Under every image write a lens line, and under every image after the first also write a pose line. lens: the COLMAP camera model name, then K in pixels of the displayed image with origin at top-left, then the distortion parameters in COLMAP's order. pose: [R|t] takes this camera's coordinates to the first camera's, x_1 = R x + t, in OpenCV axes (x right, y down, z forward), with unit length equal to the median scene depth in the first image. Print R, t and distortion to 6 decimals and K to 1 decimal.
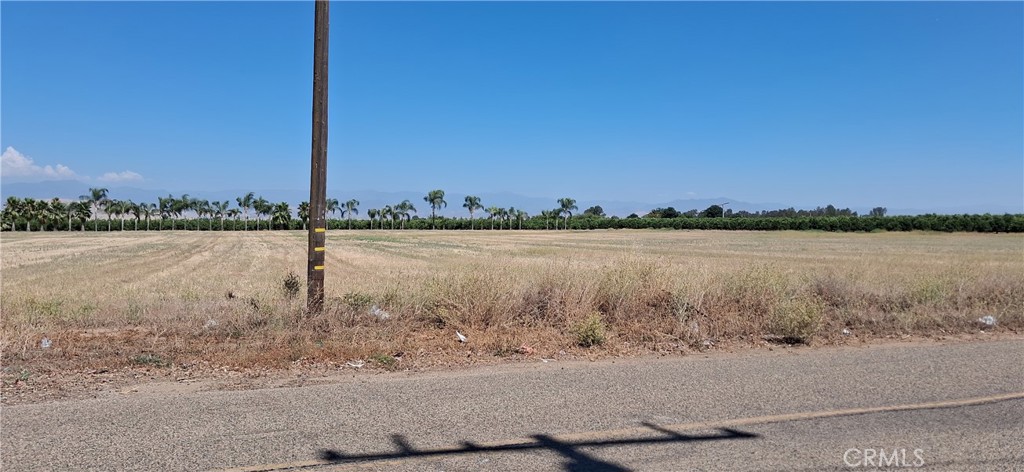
lens RADIAL K [[865.4, 0, 510.4], [0, 865.4, 236.1], [0, 0, 1]] dist [0.058631, -0.042155]
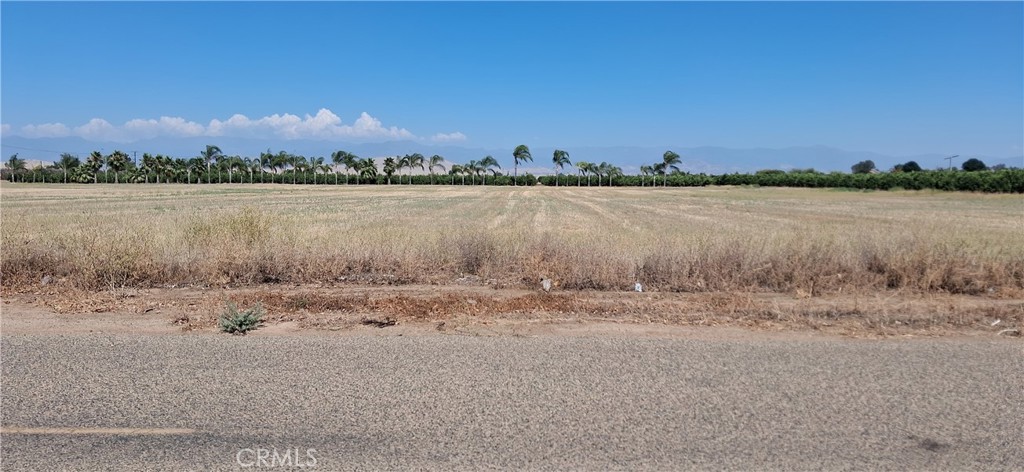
lens RADIAL K [[865.4, 0, 512.4], [0, 865.4, 232.6], [0, 0, 1]] dist [0.058631, -0.042155]
pose [[0.935997, 0.027090, -0.350963, 0.263049], [-0.011111, 0.998811, 0.047463, -0.000672], [0.351832, -0.040526, 0.935186, 0.090692]]
